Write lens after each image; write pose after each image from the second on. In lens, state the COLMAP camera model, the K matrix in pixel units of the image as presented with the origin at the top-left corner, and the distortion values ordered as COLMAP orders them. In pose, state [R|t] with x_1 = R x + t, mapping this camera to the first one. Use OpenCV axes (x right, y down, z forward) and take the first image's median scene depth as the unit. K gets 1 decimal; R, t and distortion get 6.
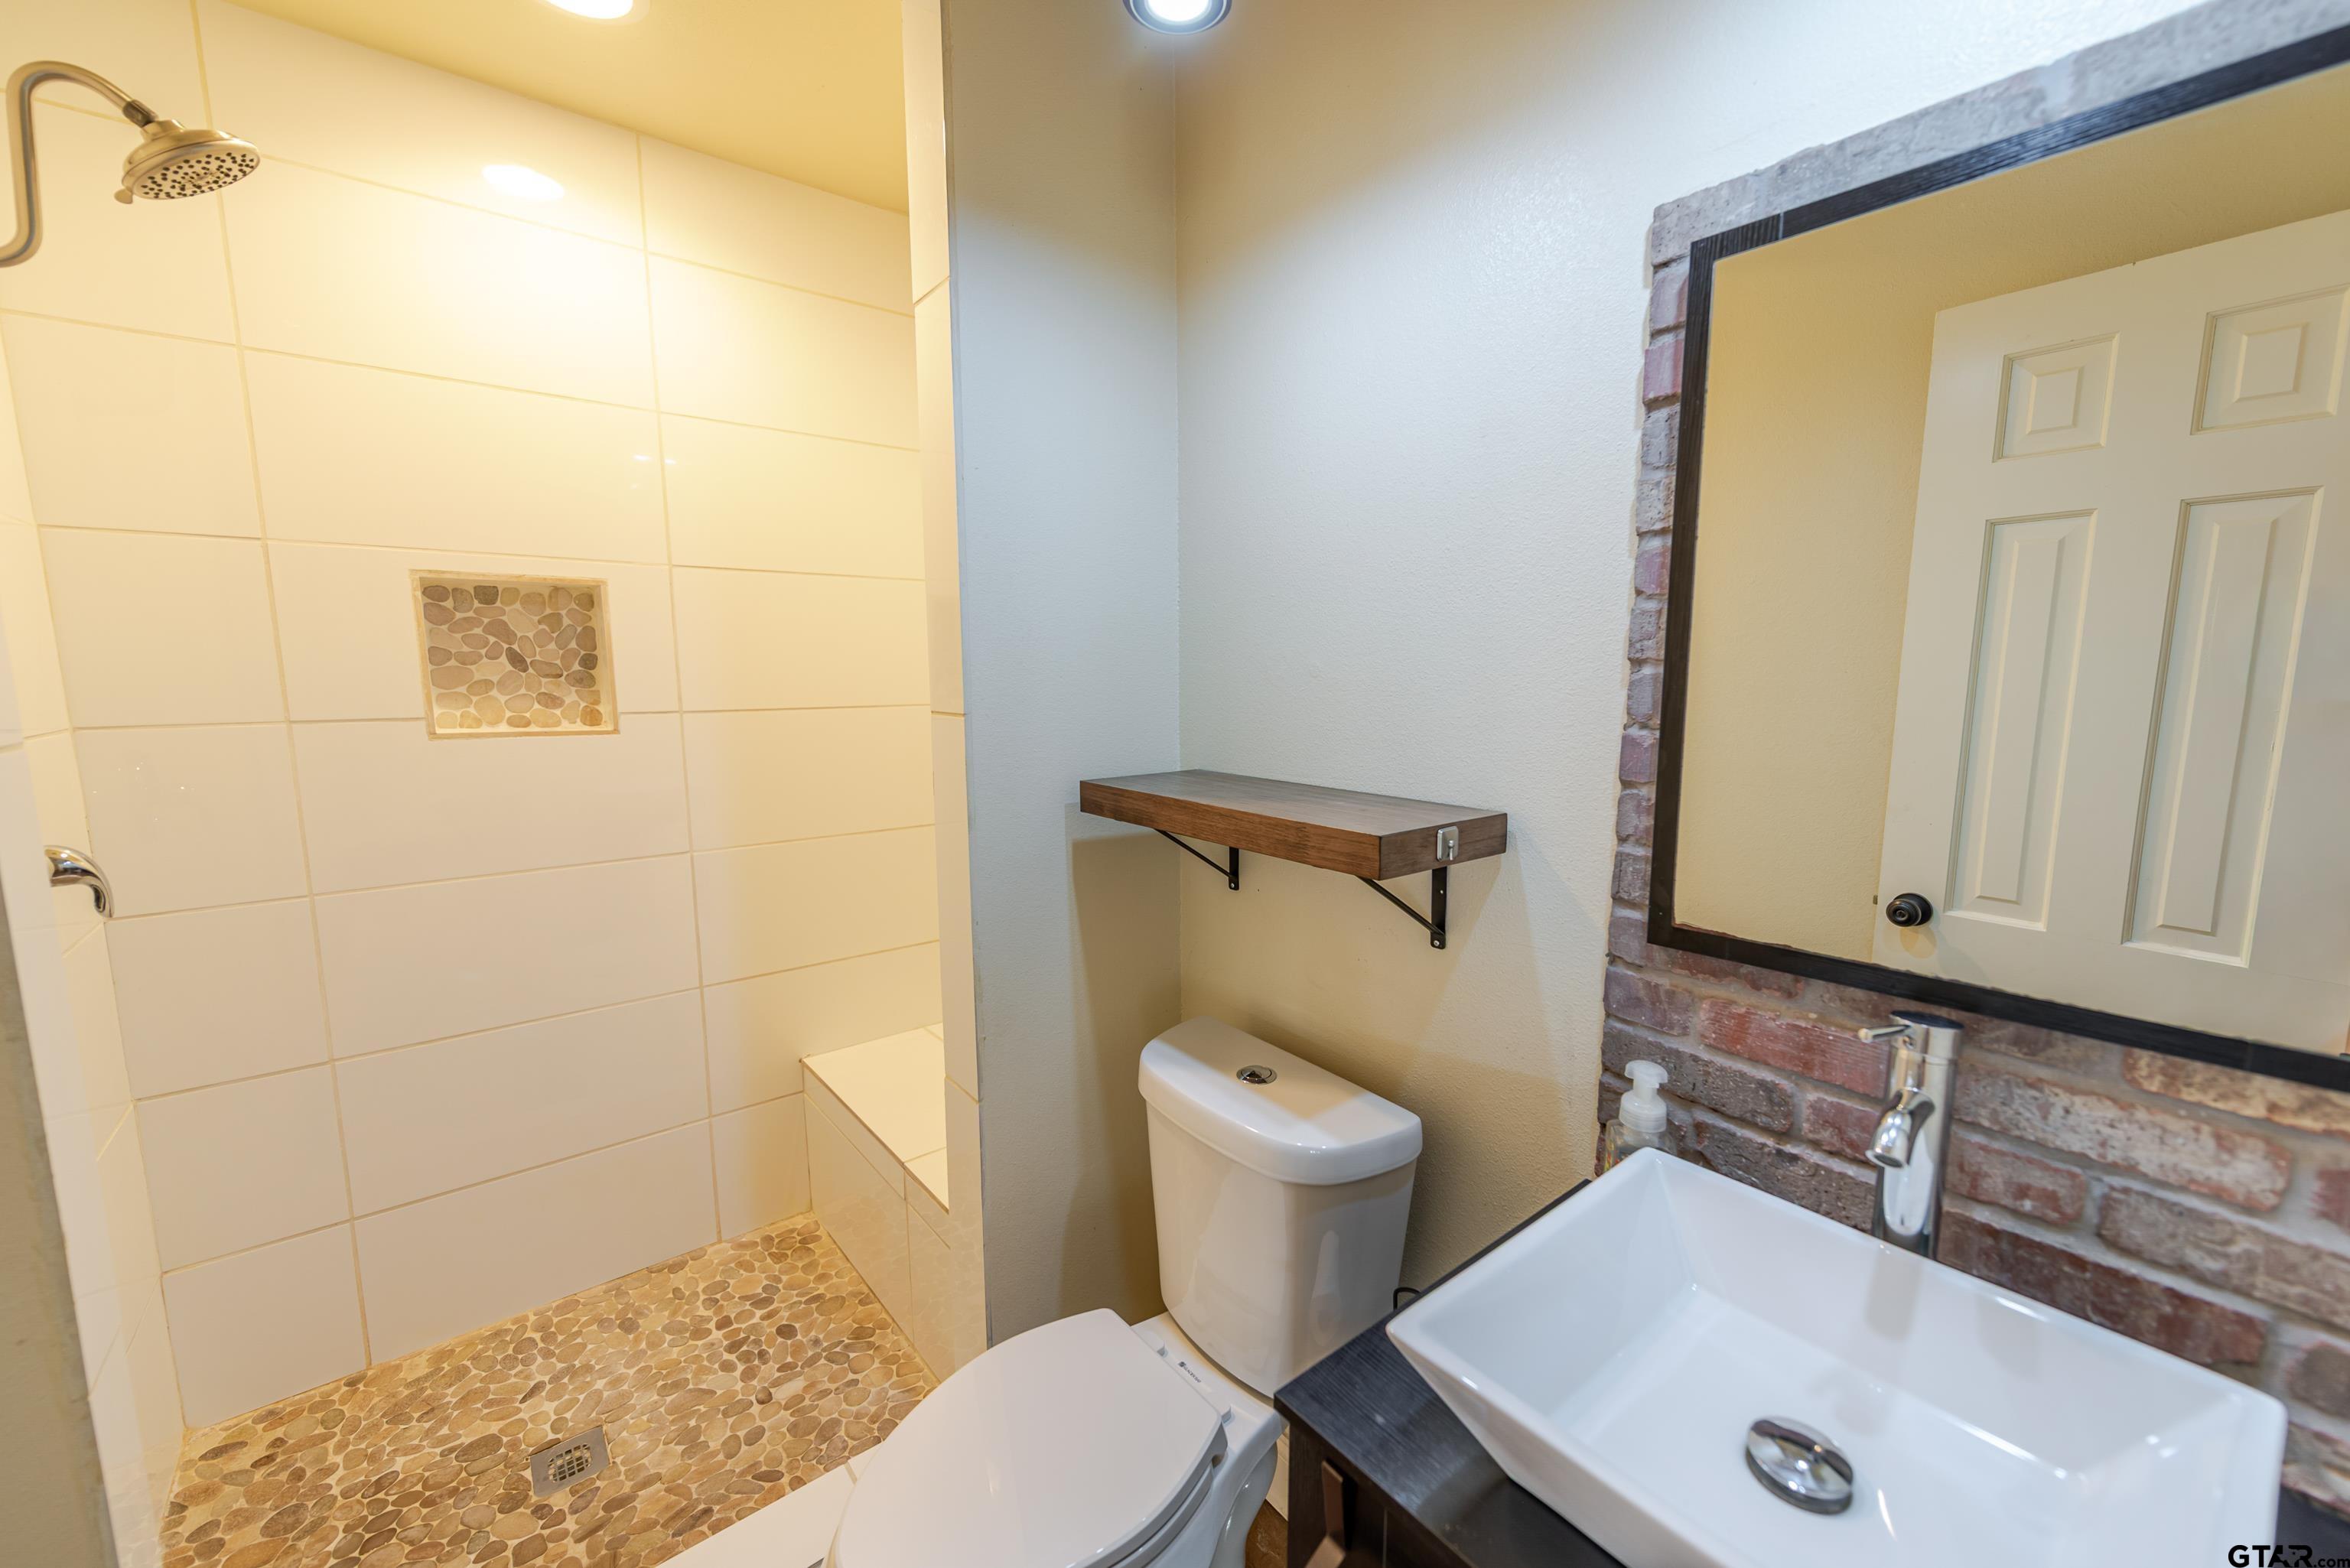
lens RADIAL K [[951.4, 0, 1174.8], [0, 951.4, 792.7], [0, 0, 1]] dist [0.011982, -0.000549]
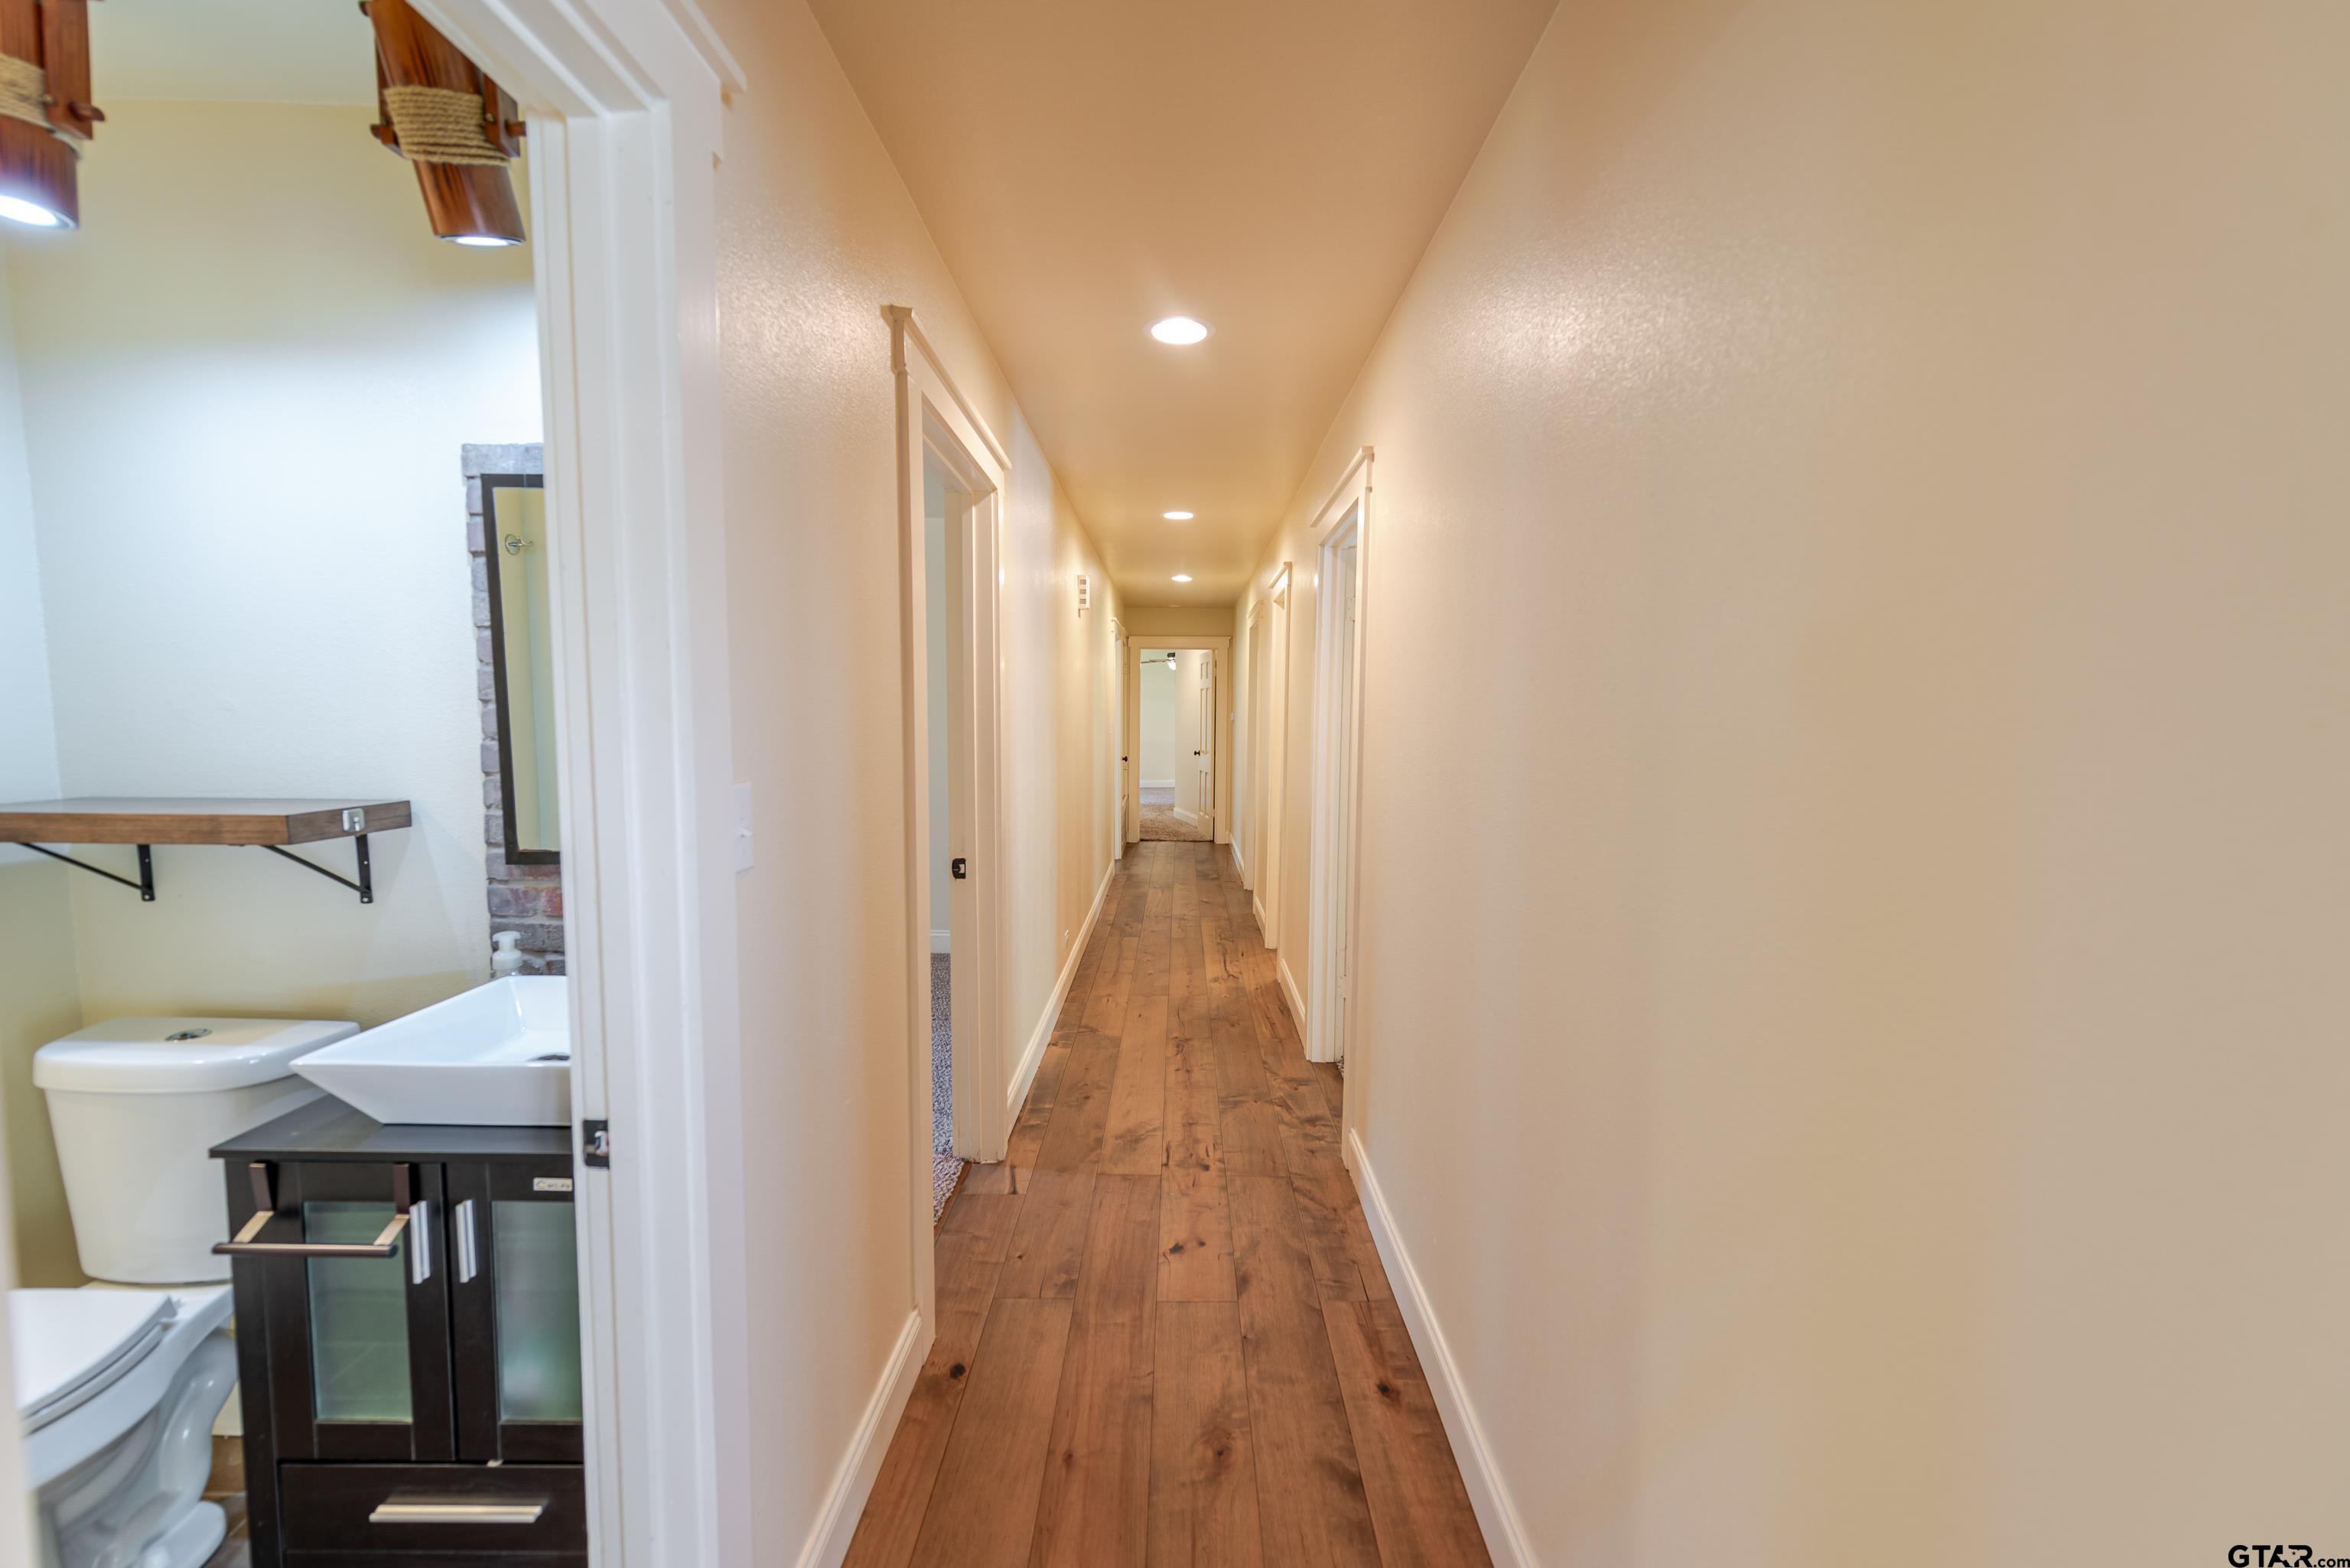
lens RADIAL K [[951.4, 0, 1168.6], [0, 951.4, 781.8], [0, 0, 1]] dist [0.011982, -0.000549]
pose [[0.636368, -0.059095, 0.769119, -0.058149], [0.096398, 0.995337, -0.003284, 0.126376], [-0.765339, 0.076231, 0.639097, -0.992744]]
